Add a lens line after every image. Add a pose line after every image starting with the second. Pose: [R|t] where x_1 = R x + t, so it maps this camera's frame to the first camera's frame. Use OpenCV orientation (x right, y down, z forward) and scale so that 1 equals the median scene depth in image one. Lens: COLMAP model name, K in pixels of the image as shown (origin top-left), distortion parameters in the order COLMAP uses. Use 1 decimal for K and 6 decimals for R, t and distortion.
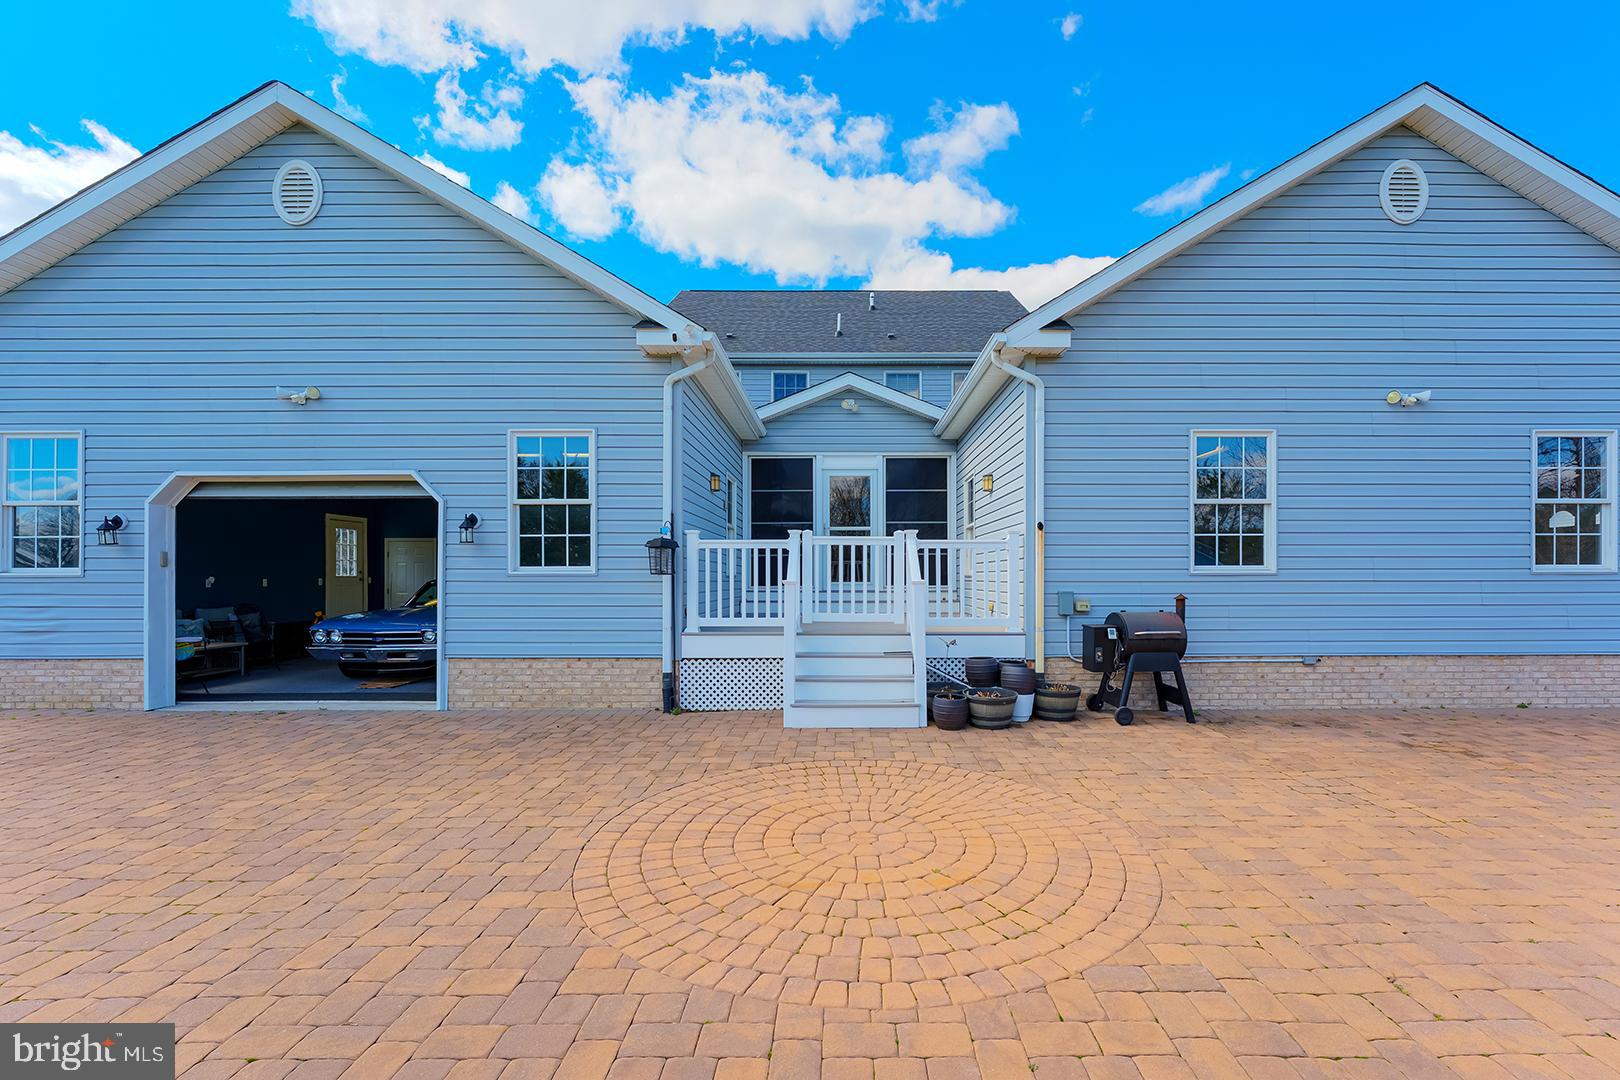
lens RADIAL K [[696.0, 0, 840.7], [0, 696.0, 566.5], [0, 0, 1]] dist [-0.007998, -0.000634]
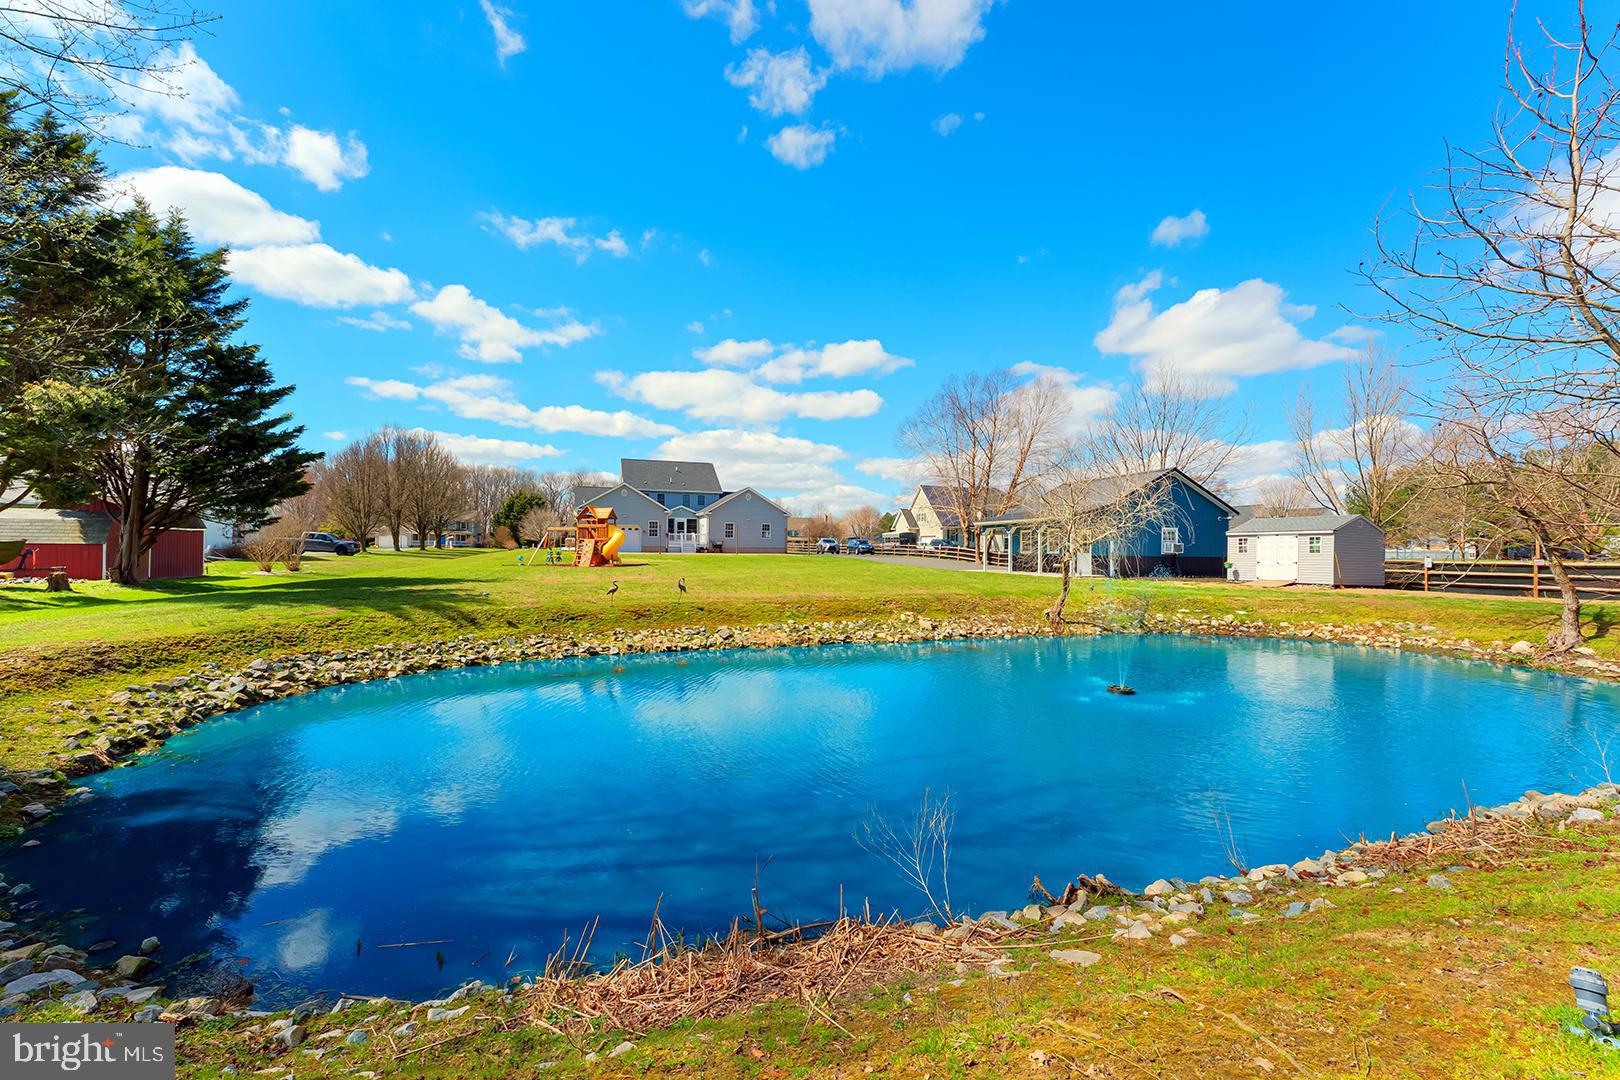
lens RADIAL K [[696.0, 0, 808.9], [0, 696.0, 542.3], [0, 0, 1]] dist [-0.007998, -0.000634]
pose [[0.944533, 0.013057, 0.328156, -1.445005], [-0.013087, 0.999912, -0.002119, 0.069929], [-0.328155, -0.002293, 0.944621, -7.986744]]
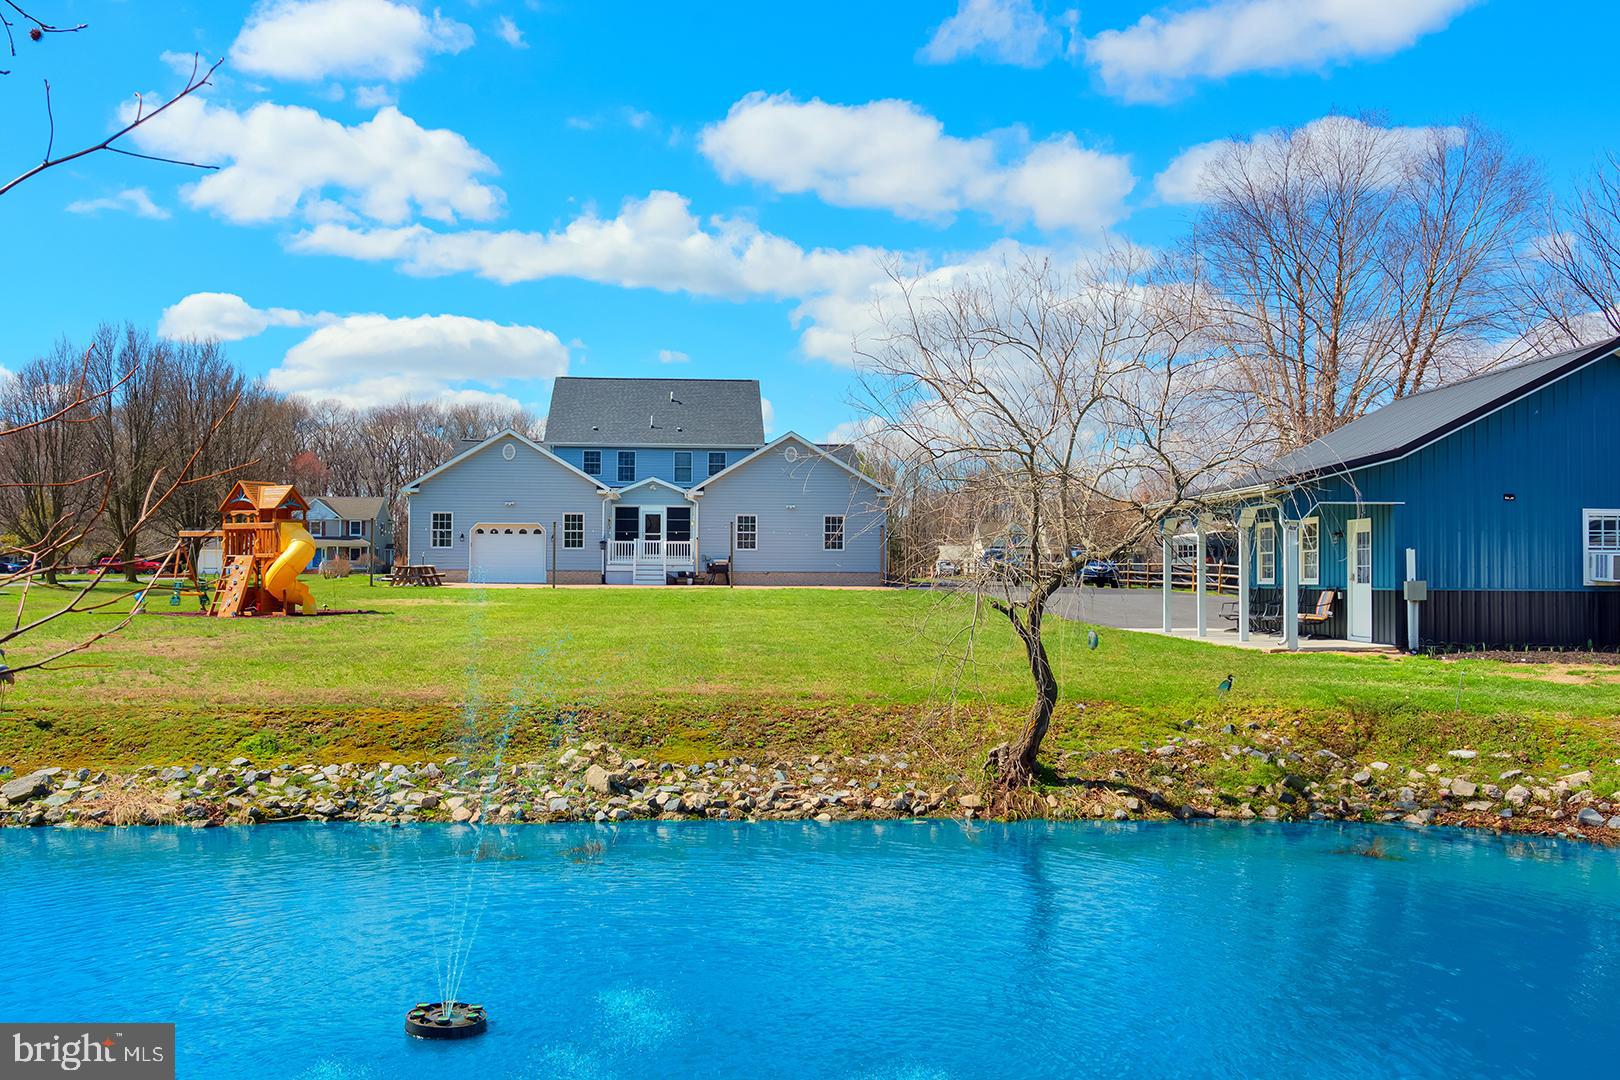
lens RADIAL K [[1554.7, 0, 810.2], [0, 1554.7, 542.0], [0, 0, 1]] dist [0.015243, 0.000000]
pose [[0.996434, 0.008394, 0.083957, 0.181861], [-0.007497, 0.999911, -0.010998, 0.055532], [-0.084042, 0.010329, 0.996409, -7.871488]]
